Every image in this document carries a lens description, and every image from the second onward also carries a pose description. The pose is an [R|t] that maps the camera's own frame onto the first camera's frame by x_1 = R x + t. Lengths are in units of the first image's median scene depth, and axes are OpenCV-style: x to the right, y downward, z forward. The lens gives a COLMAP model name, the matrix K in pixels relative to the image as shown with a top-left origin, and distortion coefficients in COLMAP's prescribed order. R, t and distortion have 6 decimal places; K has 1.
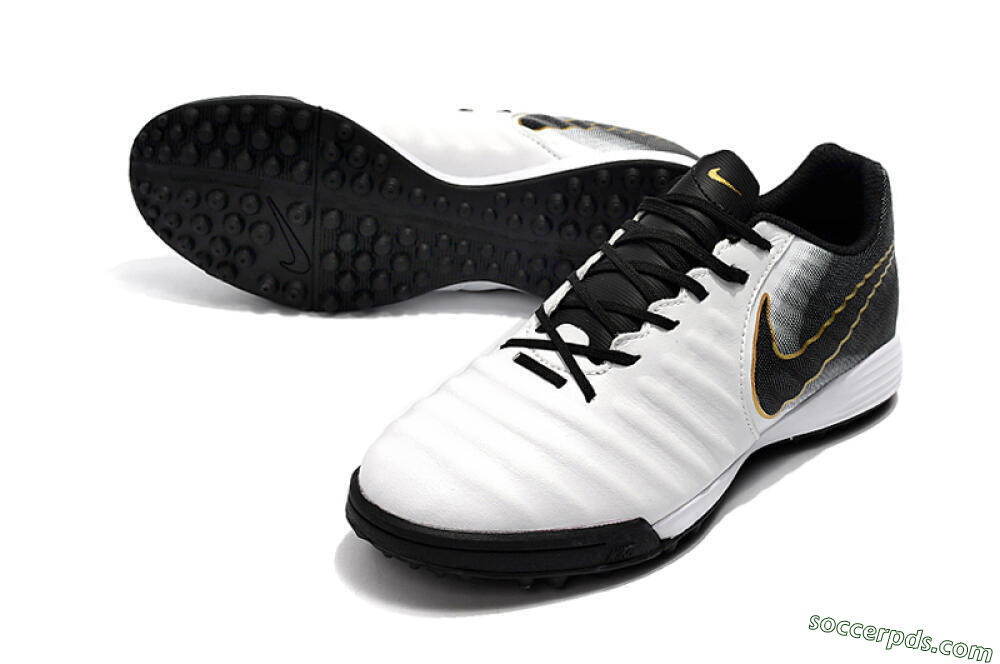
lens RADIAL K [[1801.5, 0, 500.3], [0, 1801.5, 324.0], [0, 0, 1]] dist [-0.060008, 0.000000]
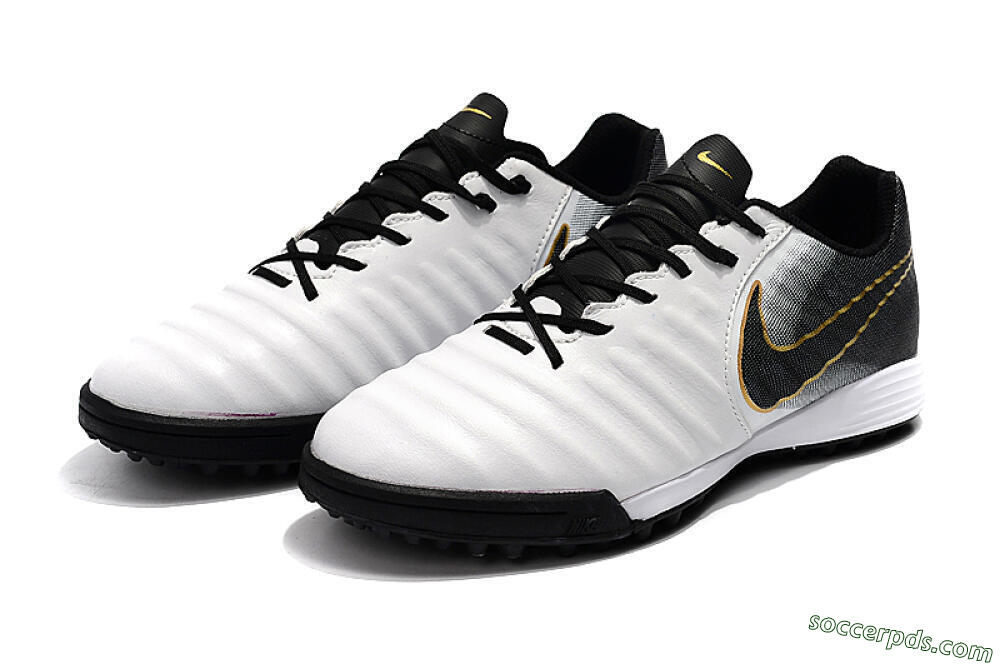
lens RADIAL K [[1801.5, 0, 504.3], [0, 1801.5, 335.3], [0, 0, 1]] dist [-0.060008, 0.000000]
pose [[0.994558, 0.017598, -0.102685, 0.115269], [-0.031584, 0.990176, -0.136211, 0.150560], [0.099279, 0.138713, 0.985344, 0.048157]]
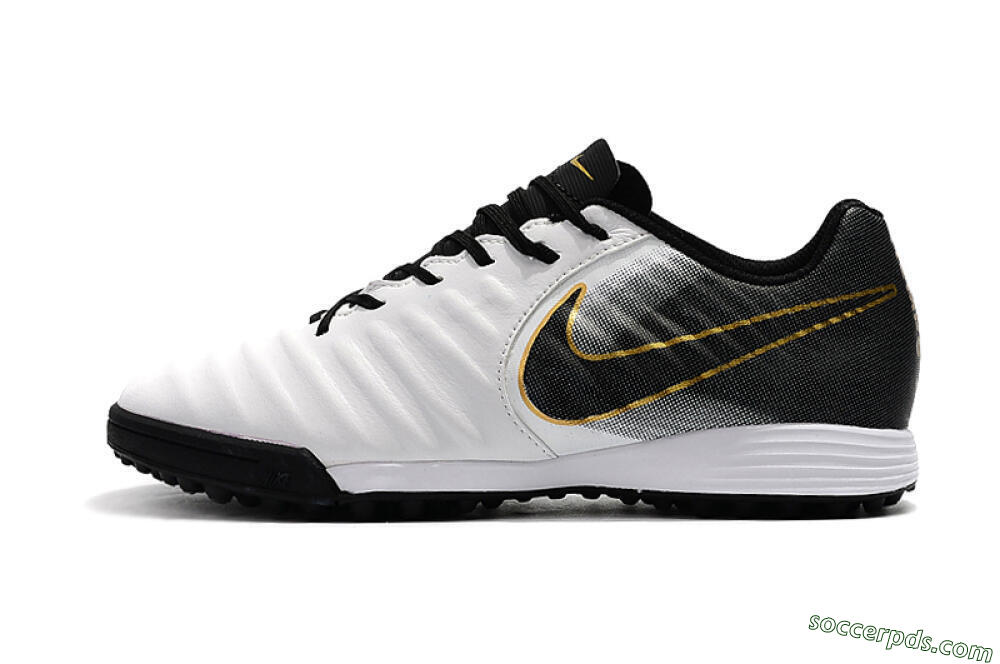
lens RADIAL K [[1801.5, 0, 503.2], [0, 1801.5, 331.4], [0, 0, 1]] dist [-0.060008, 0.000000]
pose [[0.653121, 0.016932, -0.757064, 0.809441], [-0.299751, 0.923871, -0.237933, 0.231298], [0.695401, 0.382330, 0.608474, 0.460518]]
